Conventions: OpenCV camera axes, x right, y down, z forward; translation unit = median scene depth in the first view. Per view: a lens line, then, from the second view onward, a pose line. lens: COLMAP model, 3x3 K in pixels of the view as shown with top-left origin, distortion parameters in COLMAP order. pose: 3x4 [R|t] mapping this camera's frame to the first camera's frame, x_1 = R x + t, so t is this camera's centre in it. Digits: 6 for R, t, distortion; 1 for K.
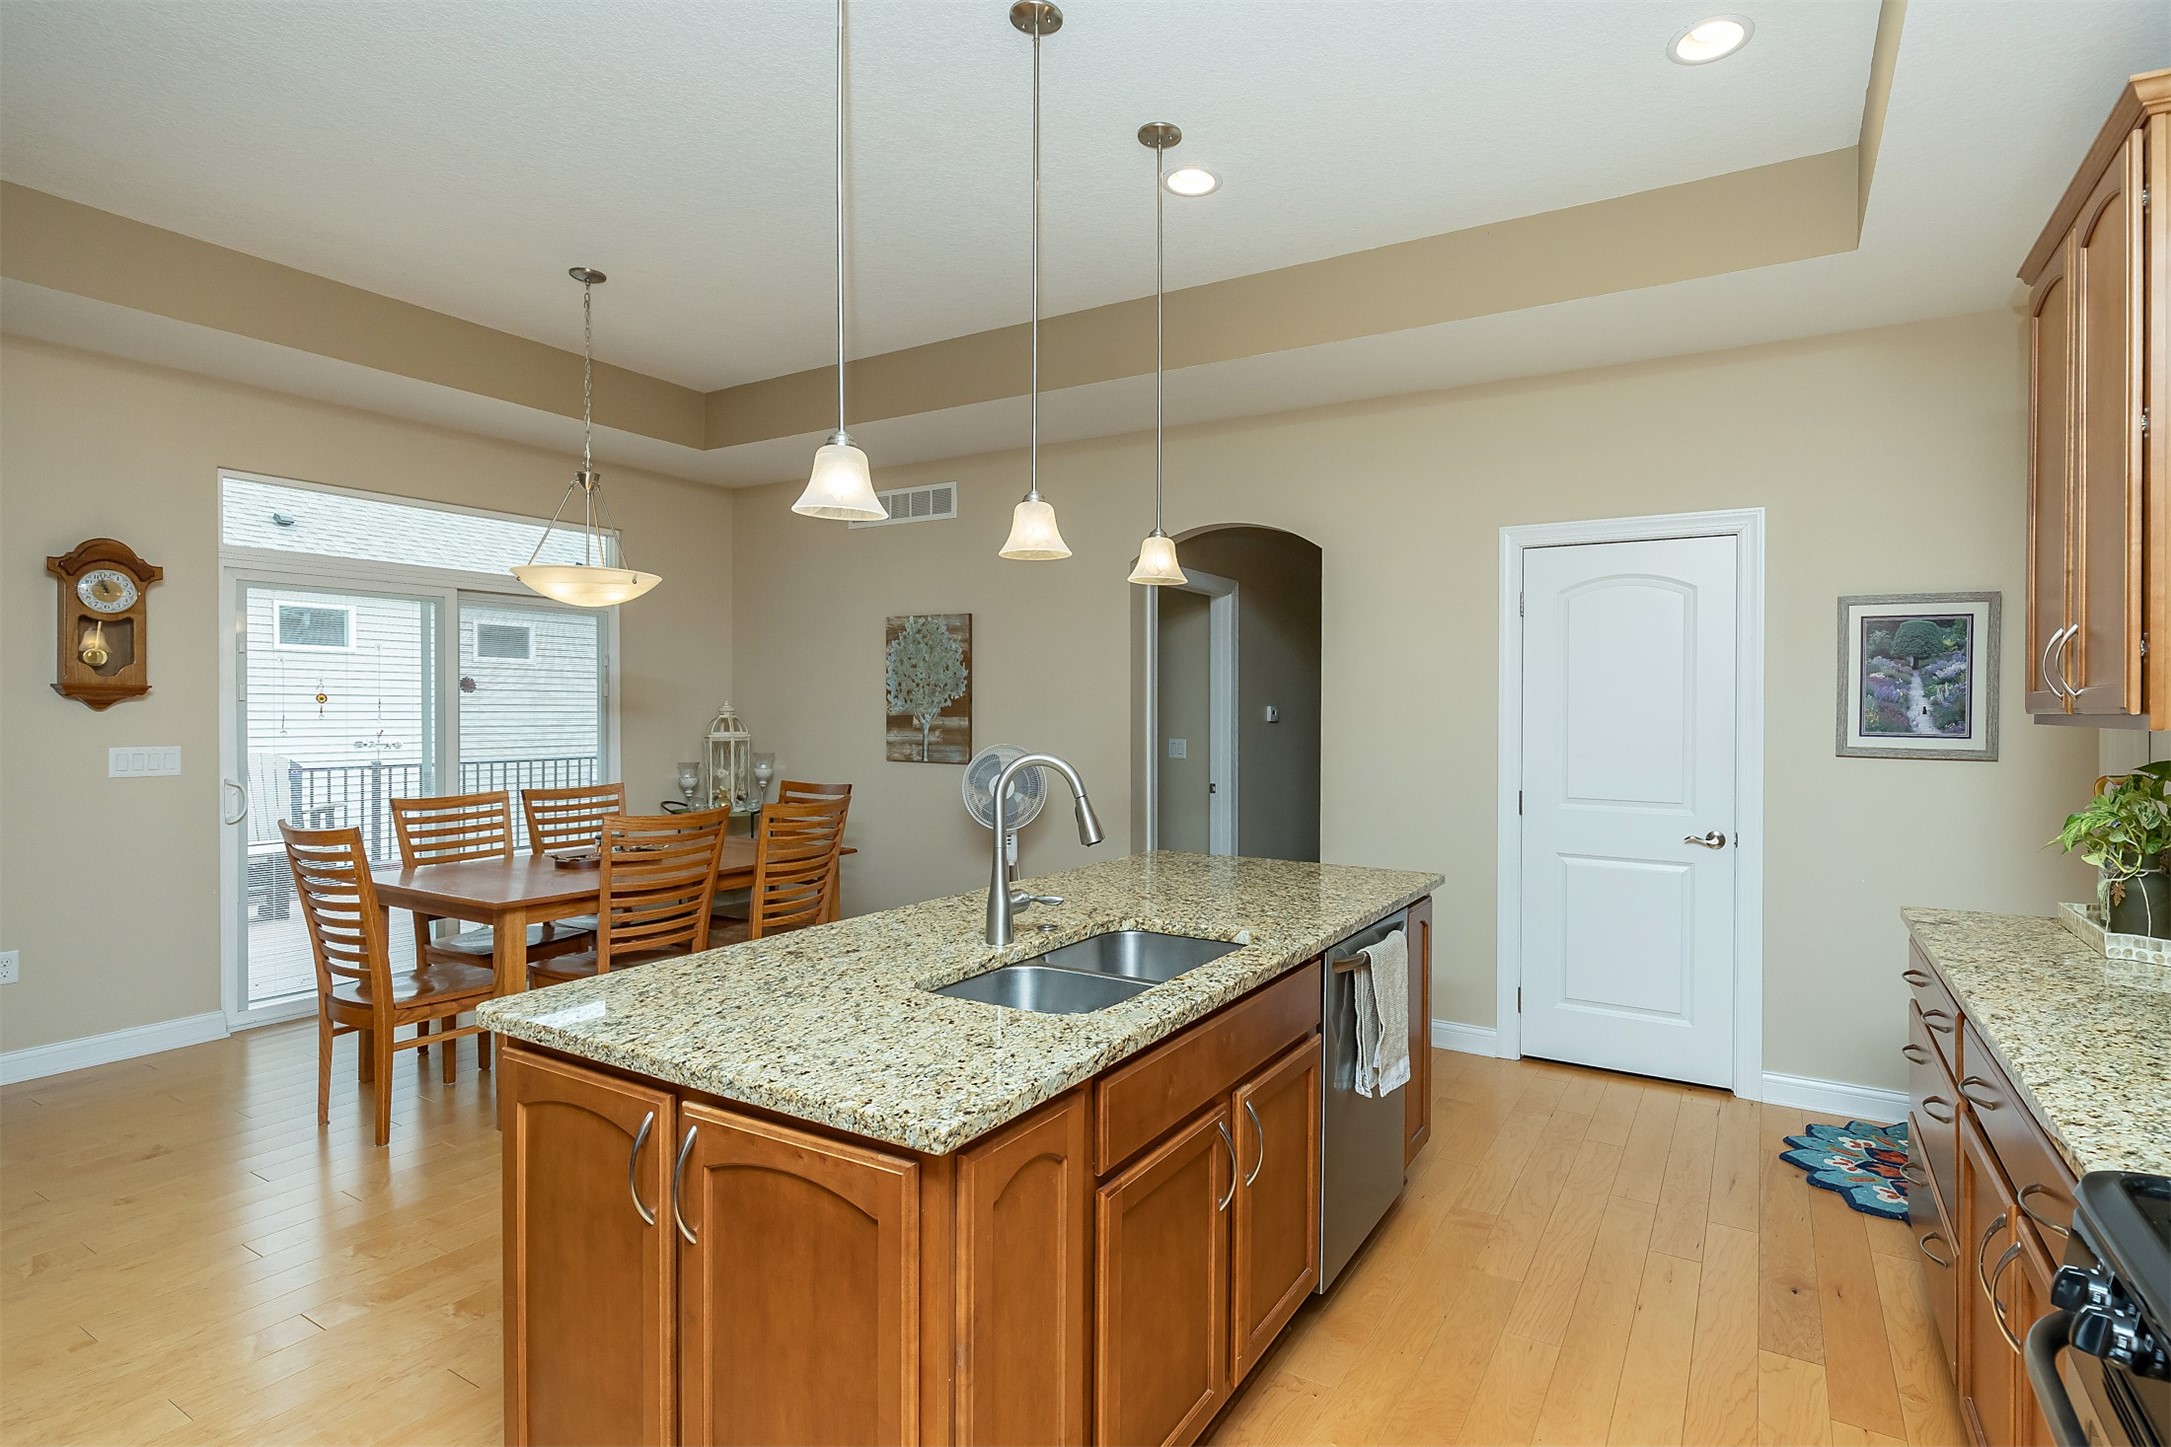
lens RADIAL K [[1105.1, 0, 1087.5], [0, 1105.1, 707.6], [0, 0, 1]] dist [0.015012, -0.012605]
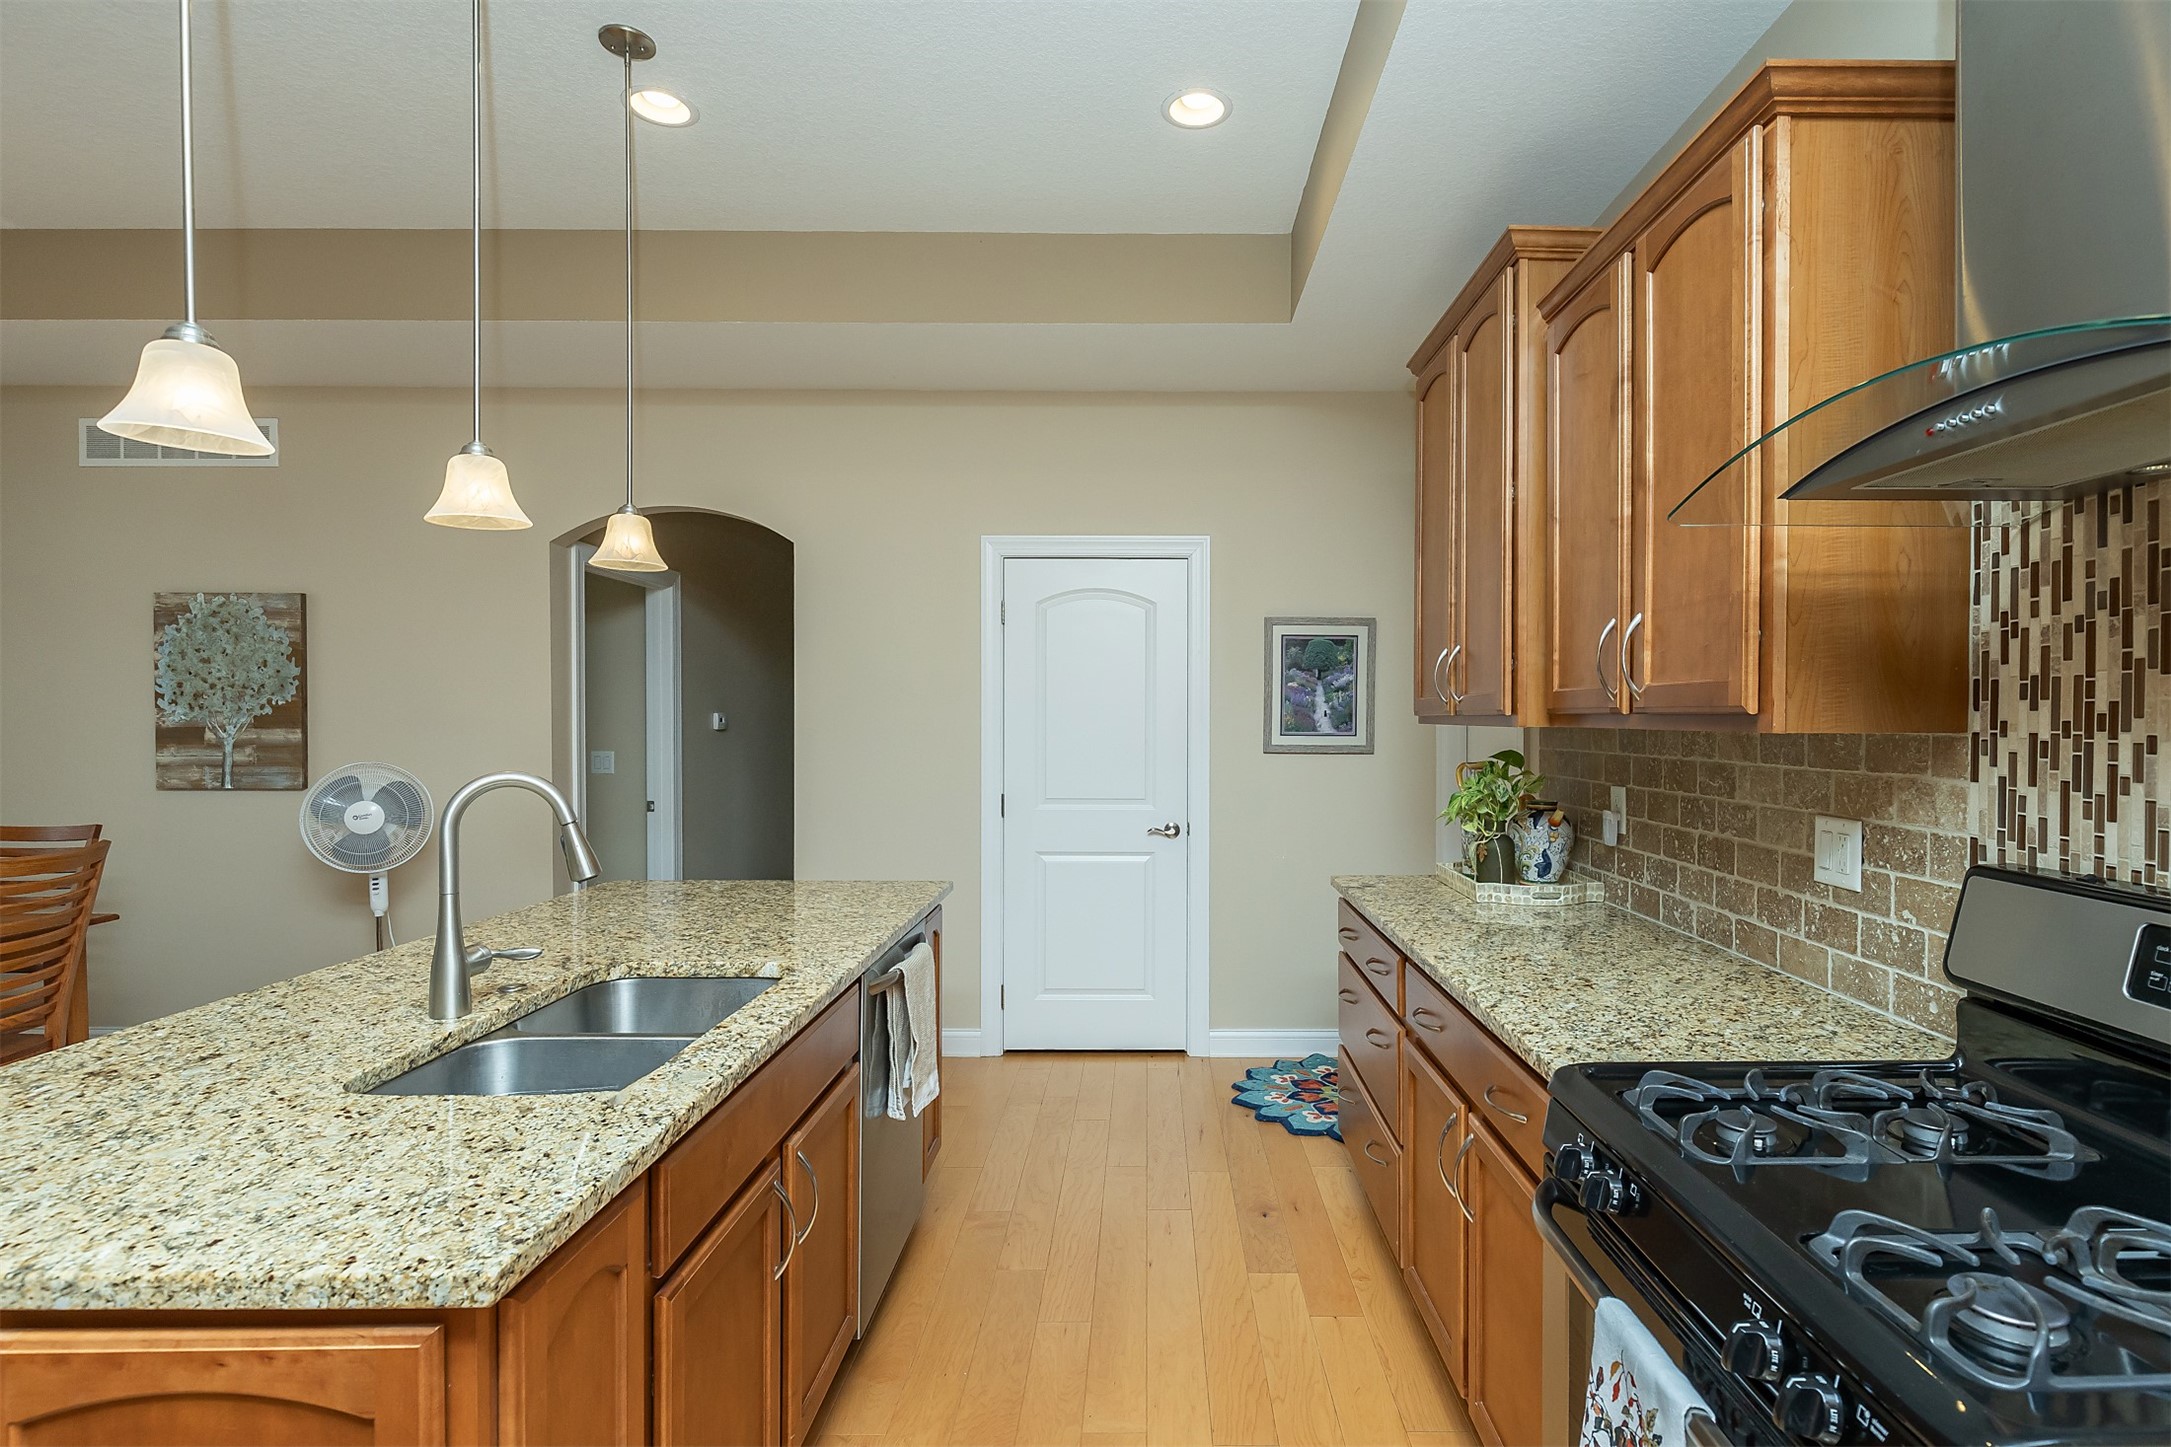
lens RADIAL K [[1135.6, 0, 1085.5], [0, 1135.6, 723.5], [0, 0, 1]] dist [0.001580, -0.002131]
pose [[0.846789, -0.008440, 0.531862, -0.131065], [0.004598, 0.999953, 0.008547, 0.001695], [-0.531909, -0.004792, 0.846788, 0.087016]]
